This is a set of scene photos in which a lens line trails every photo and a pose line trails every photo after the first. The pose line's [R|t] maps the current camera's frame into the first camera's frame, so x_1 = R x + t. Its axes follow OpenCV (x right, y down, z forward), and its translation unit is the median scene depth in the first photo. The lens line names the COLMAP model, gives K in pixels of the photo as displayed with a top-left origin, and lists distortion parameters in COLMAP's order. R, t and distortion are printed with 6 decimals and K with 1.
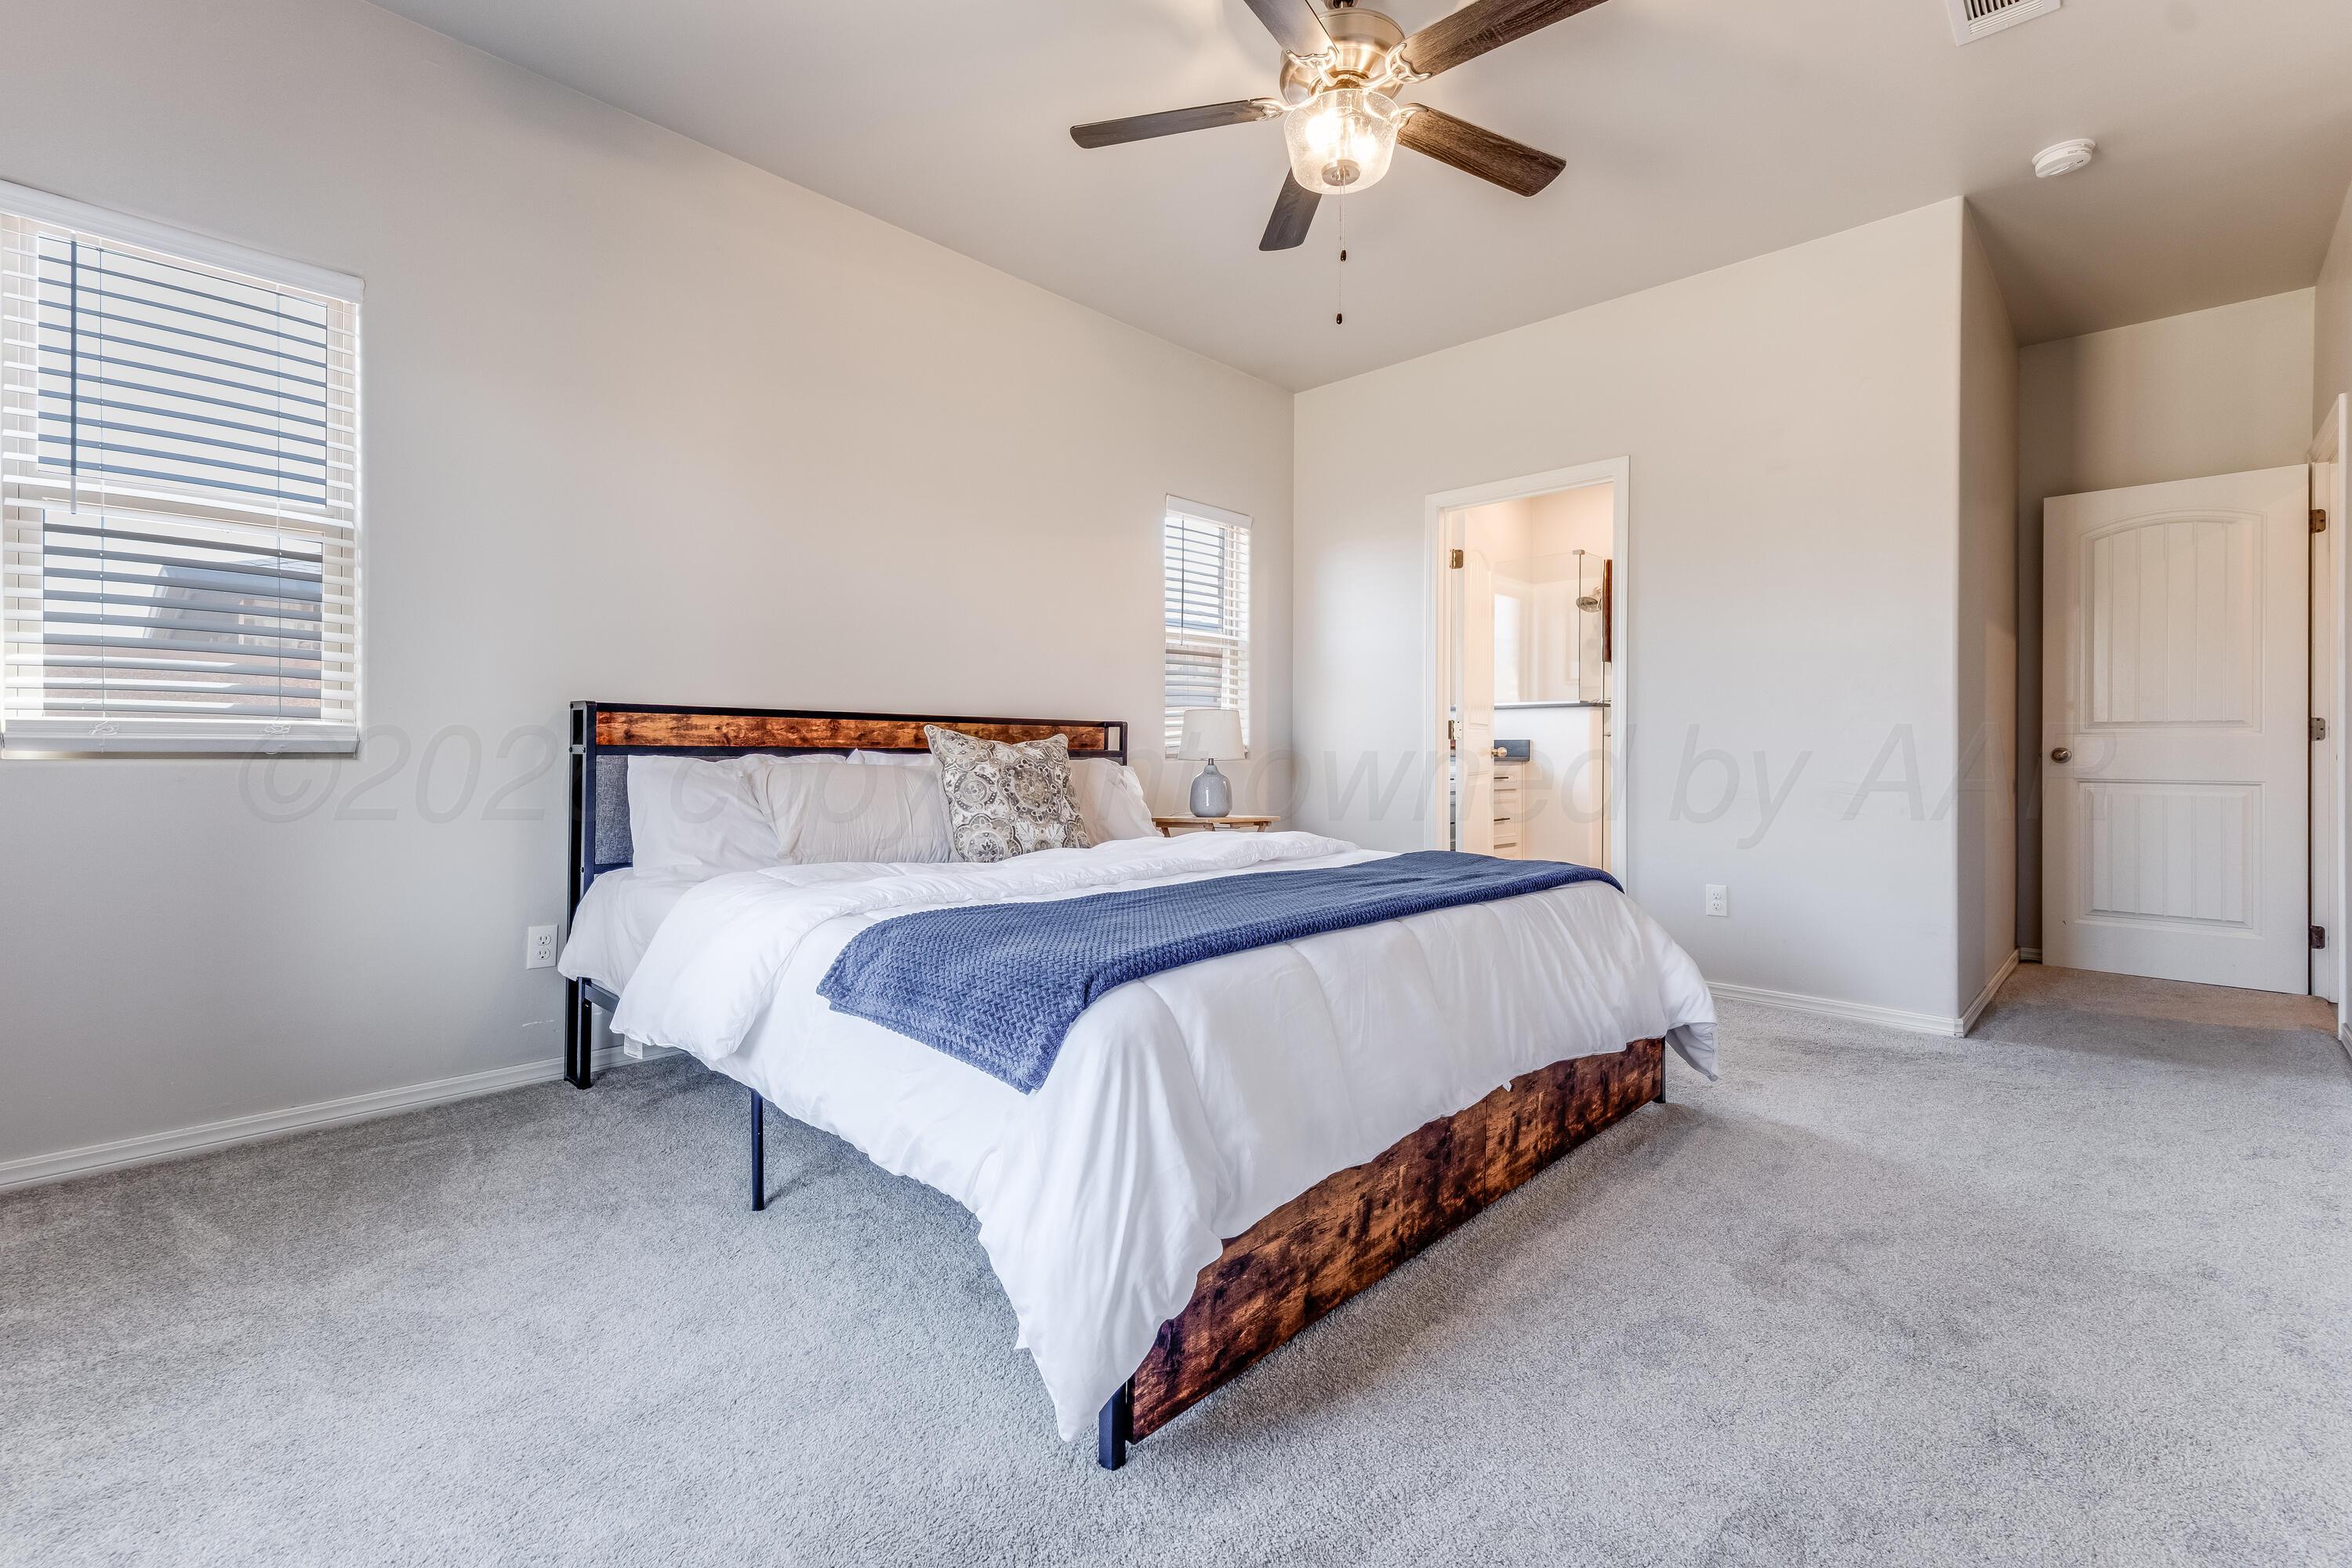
lens RADIAL K [[1023.6, 0, 1178.2], [0, 1023.6, 720.2], [0, 0, 1]] dist [0.001608, -0.000080]
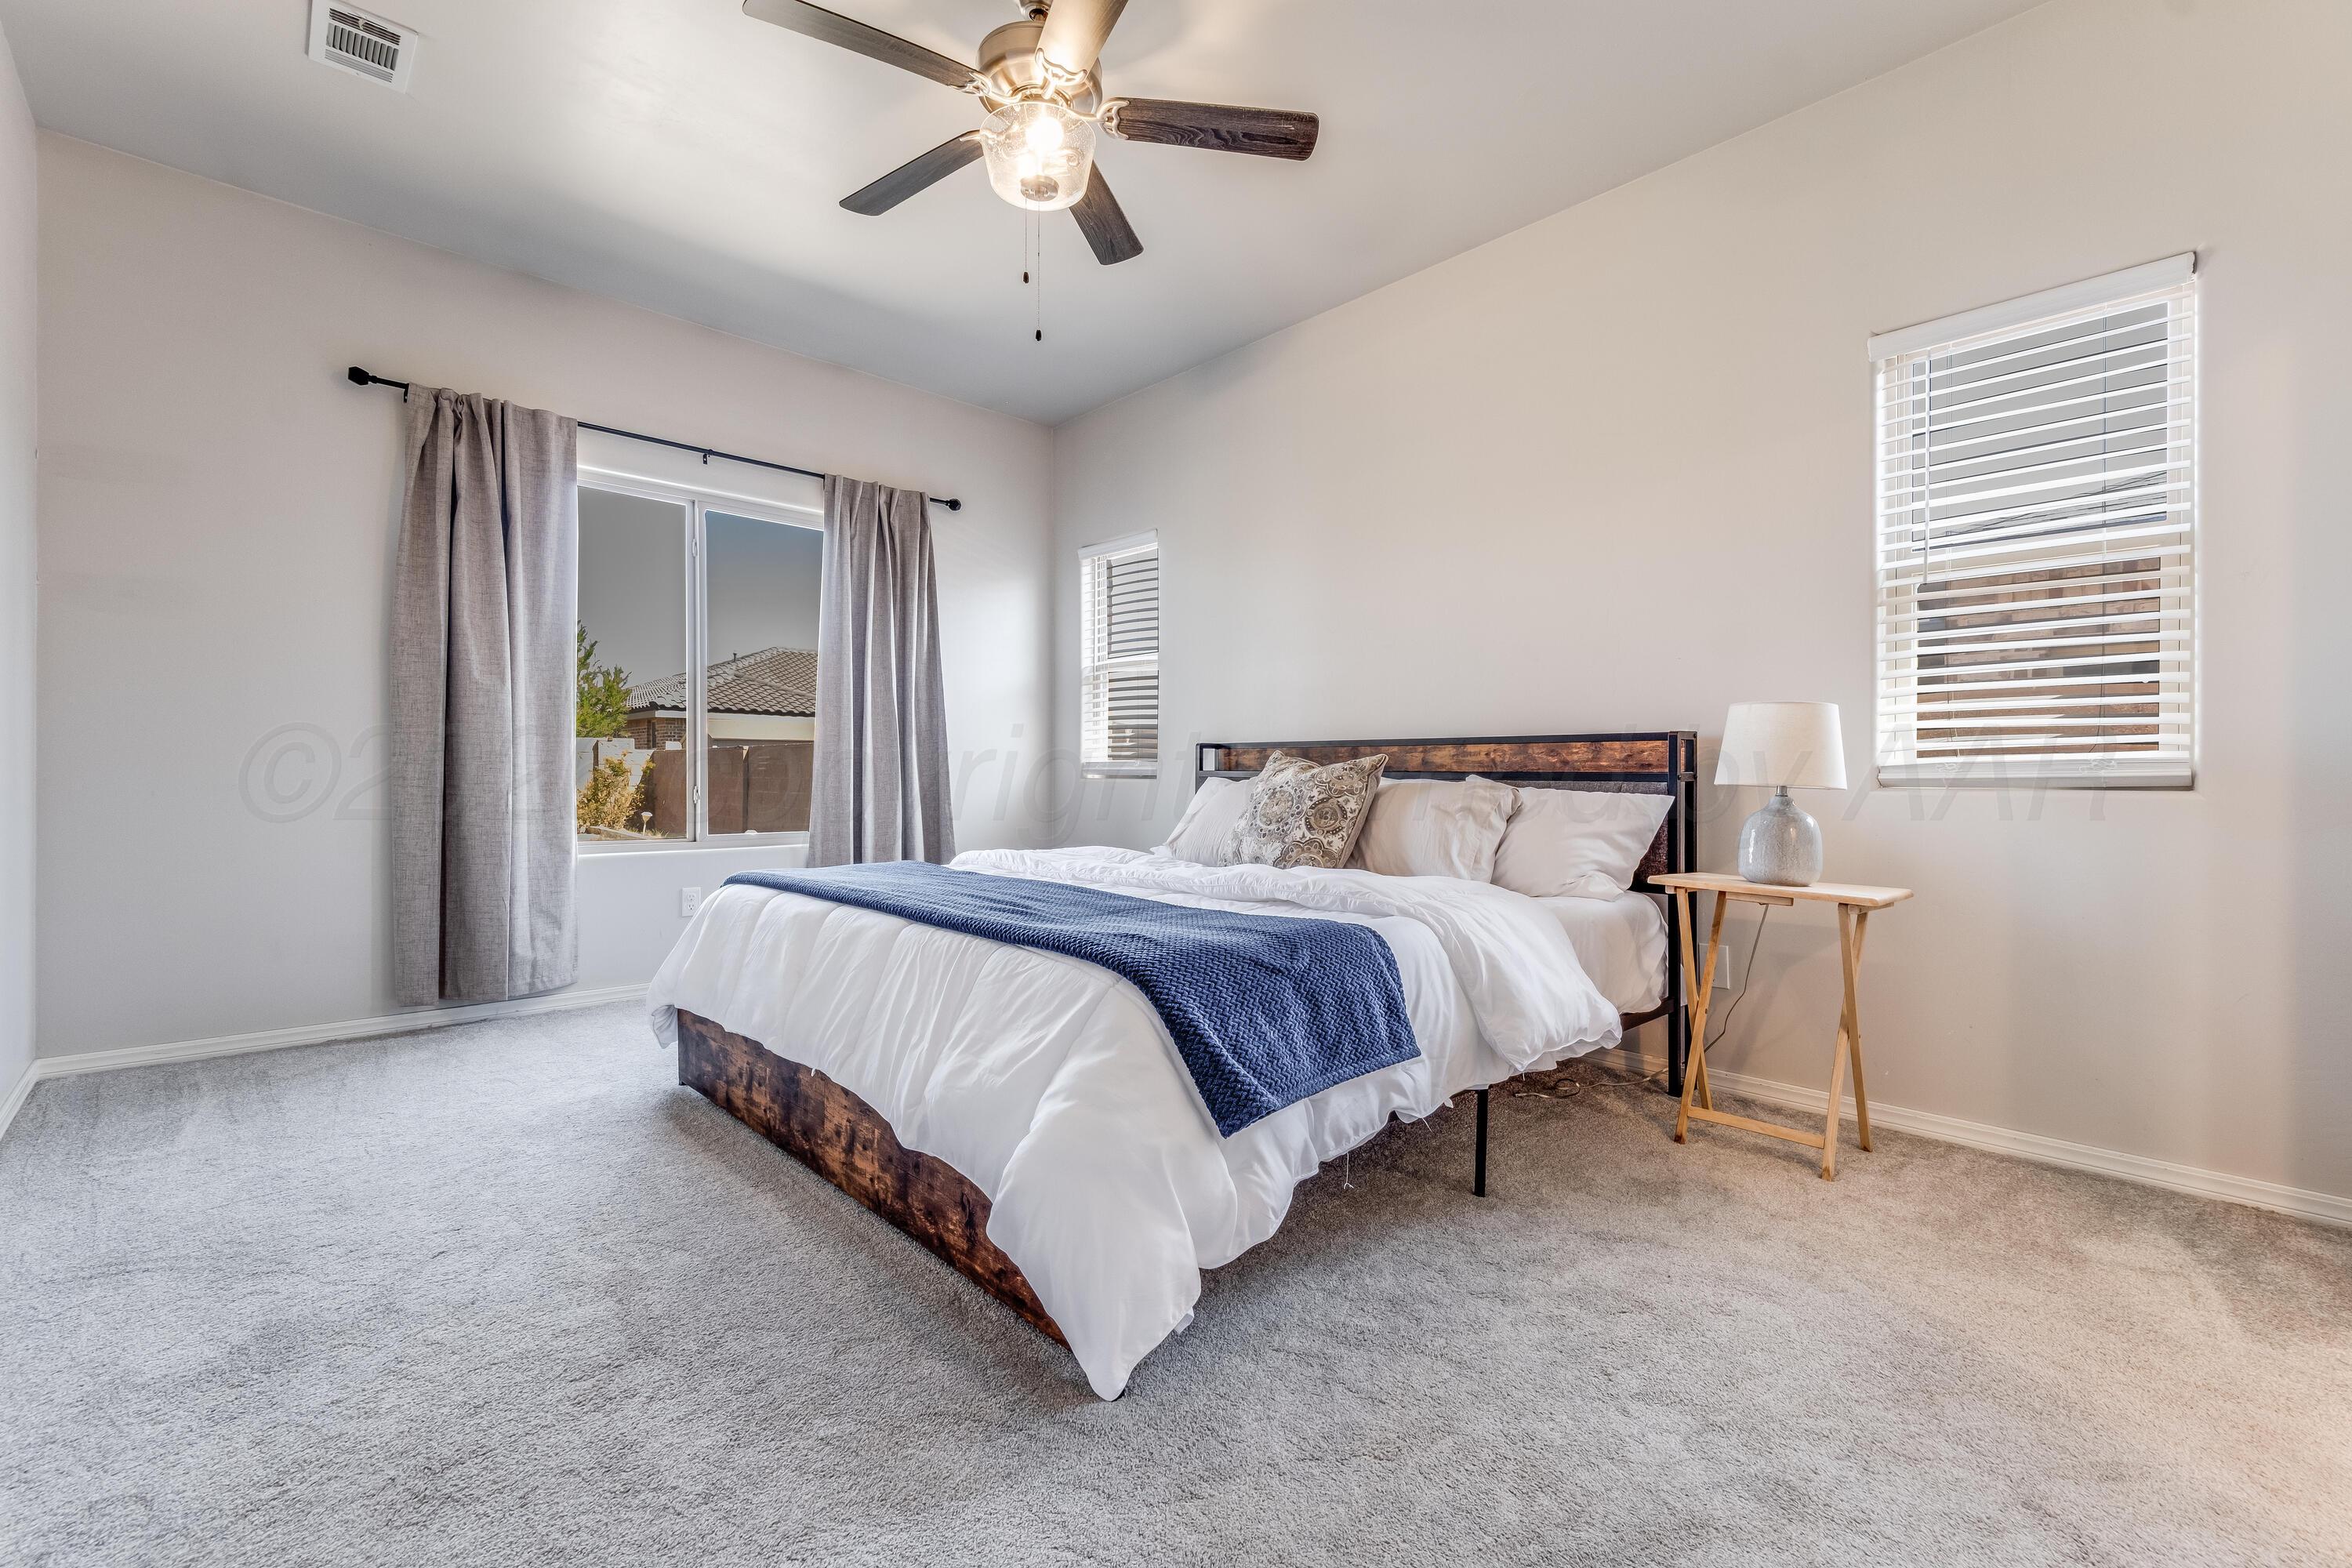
lens RADIAL K [[993.7, 0, 1166.1], [0, 993.7, 785.1], [0, 0, 1]] dist [0.003853, -0.000339]
pose [[-0.060395, 0.004153, -0.998166, 0.701063], [0.025762, 0.999665, 0.002601, 0.030962], [0.997842, -0.025557, -0.060482, 0.752864]]
